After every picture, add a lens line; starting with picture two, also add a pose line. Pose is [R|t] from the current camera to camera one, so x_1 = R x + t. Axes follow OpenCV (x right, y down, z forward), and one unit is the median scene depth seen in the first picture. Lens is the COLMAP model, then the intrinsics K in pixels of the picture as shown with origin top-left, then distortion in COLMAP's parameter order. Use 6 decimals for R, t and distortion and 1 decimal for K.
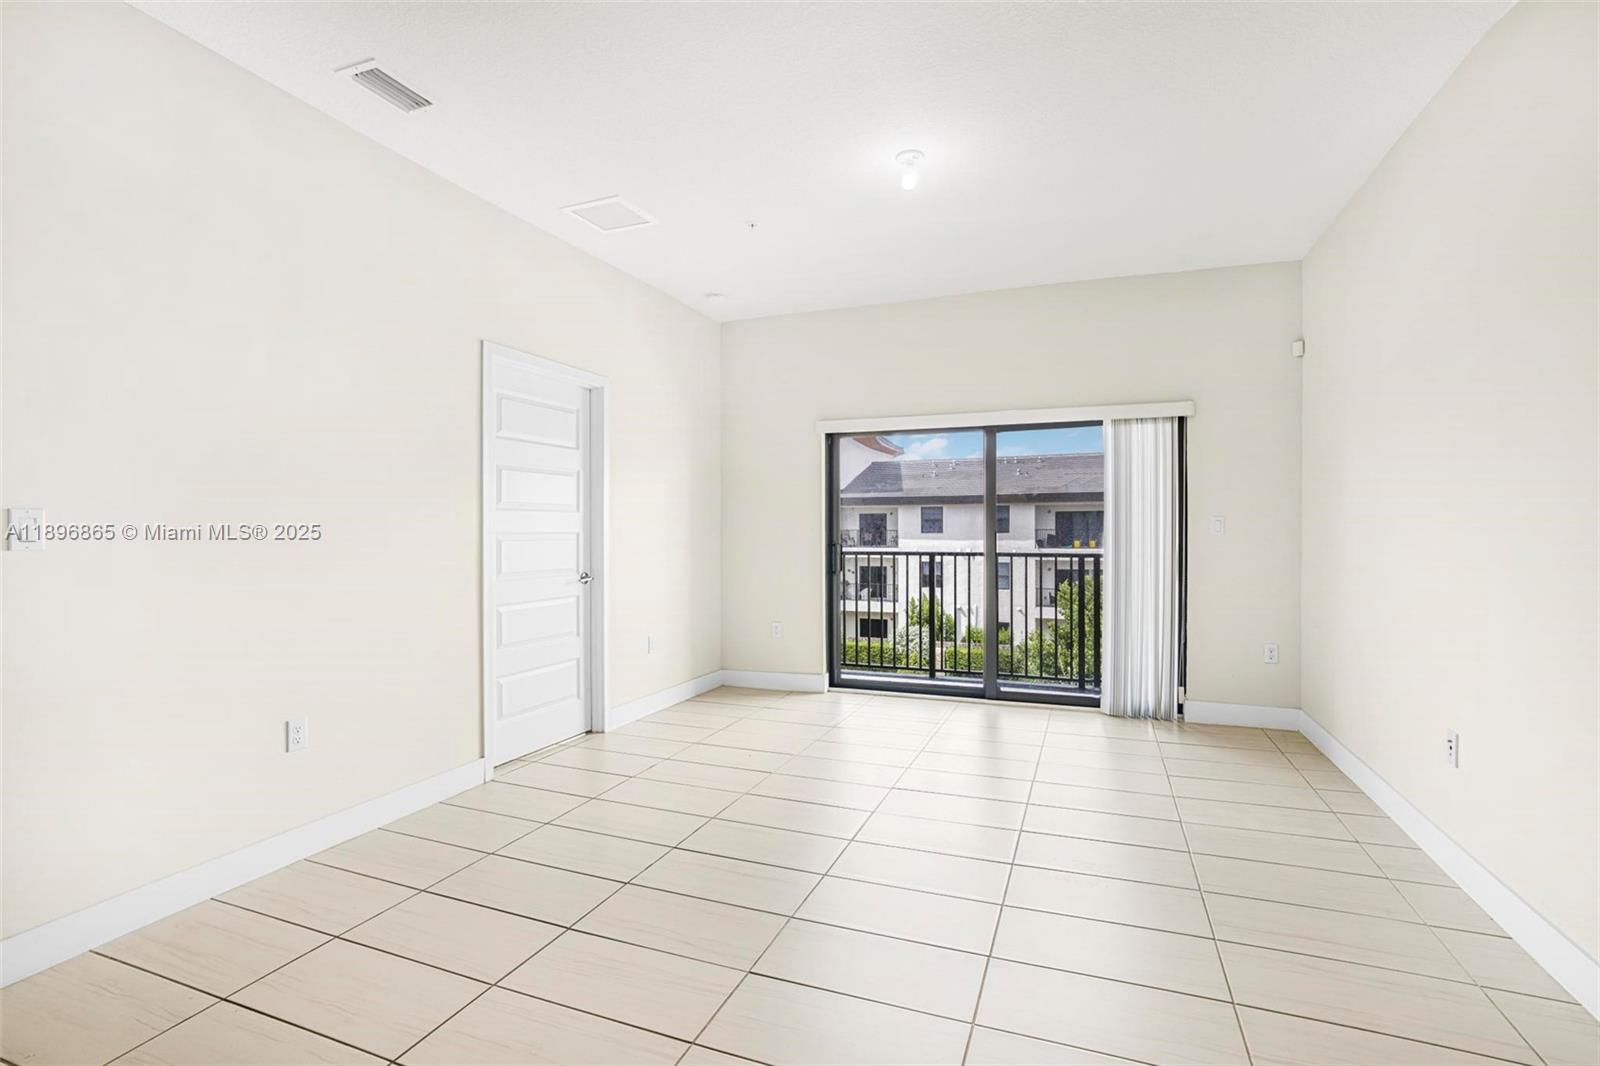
lens RADIAL K [[765.1, 0, 800.0], [0, 765.1, 533.0], [0, 0, 1]] dist [-0.030244, 0.000091]
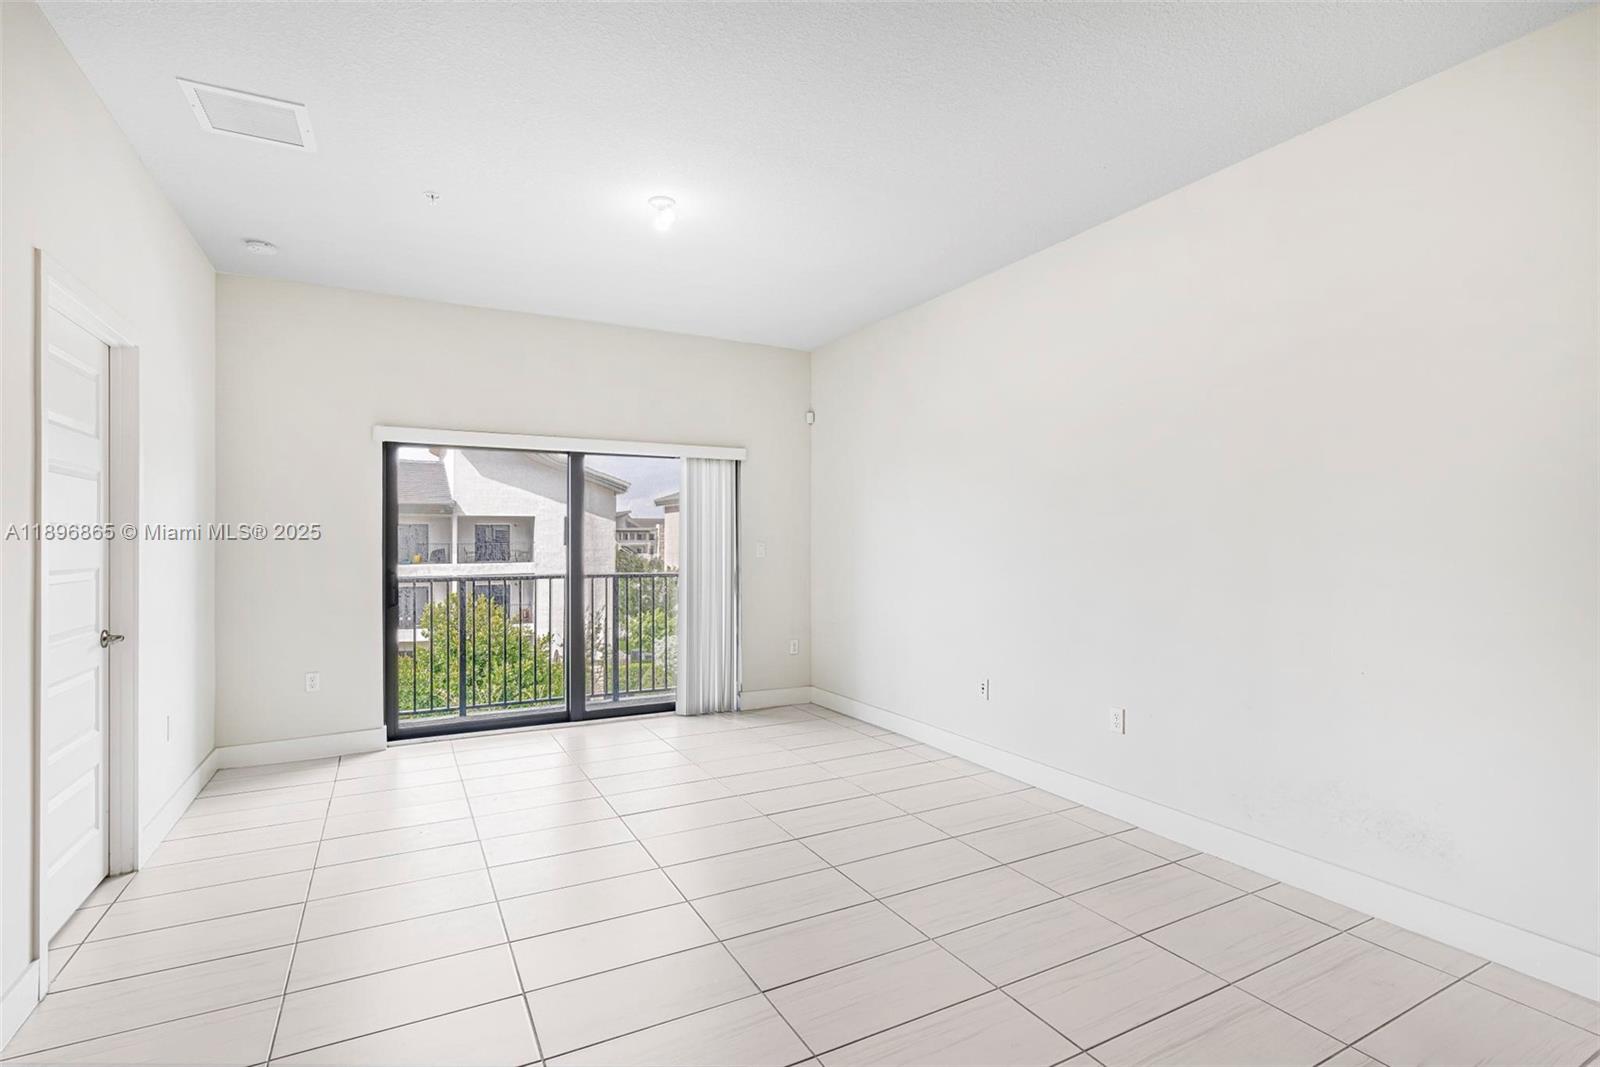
lens RADIAL K [[768.4, 0, 801.5], [0, 768.4, 542.0], [0, 0, 1]] dist [-0.002004, -0.000377]
pose [[0.643352, 0.000905, 0.765570, -0.368054], [0.002089, 0.999994, -0.002938, -0.017776], [-0.765567, 0.003489, 0.643346, 0.121710]]
